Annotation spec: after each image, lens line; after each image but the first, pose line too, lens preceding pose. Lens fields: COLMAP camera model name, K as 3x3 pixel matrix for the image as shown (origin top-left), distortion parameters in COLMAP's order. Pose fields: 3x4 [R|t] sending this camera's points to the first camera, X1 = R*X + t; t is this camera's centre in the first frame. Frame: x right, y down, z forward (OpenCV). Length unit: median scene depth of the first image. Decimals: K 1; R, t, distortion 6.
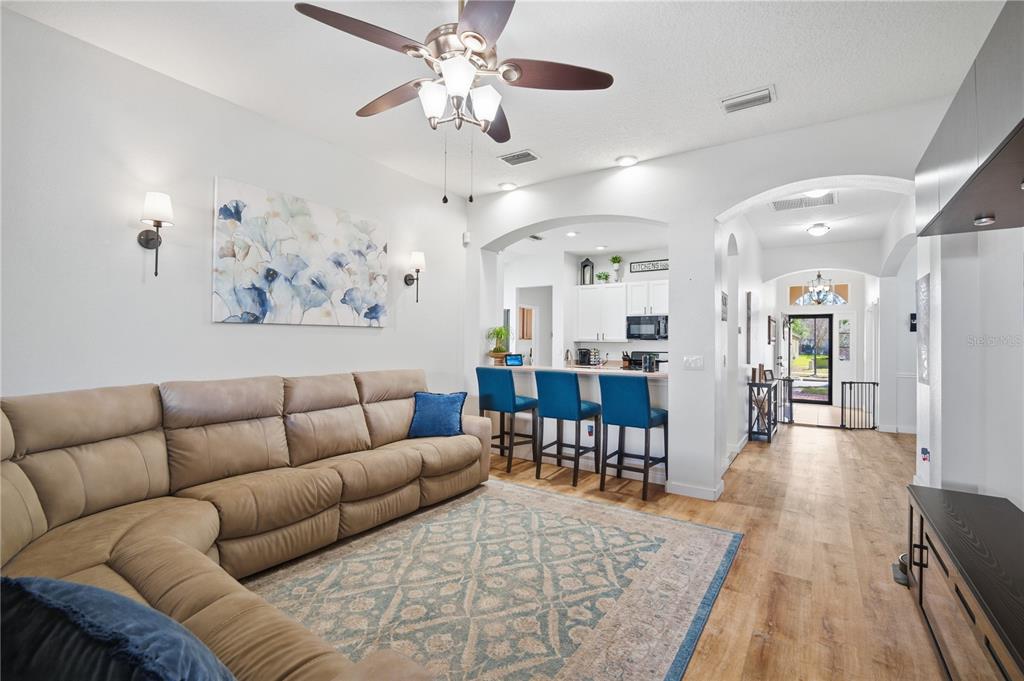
lens RADIAL K [[456.2, 0, 514.0], [0, 456.2, 342.1], [0, 0, 1]] dist [-0.008923, 0.002945]
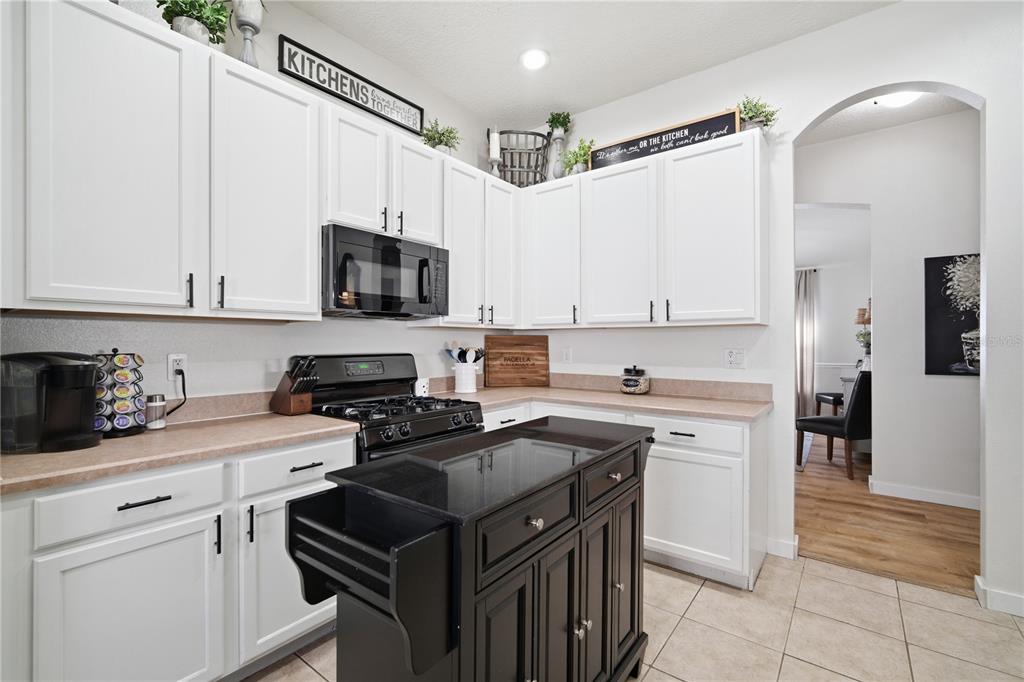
lens RADIAL K [[456.2, 0, 514.4], [0, 456.2, 340.2], [0, 0, 1]] dist [-0.008923, 0.002945]
pose [[0.048263, -0.012943, 0.998751, -0.012416], [-0.008688, 0.999873, 0.013378, 0.006307], [-0.998797, -0.009322, 0.048144, 0.893832]]
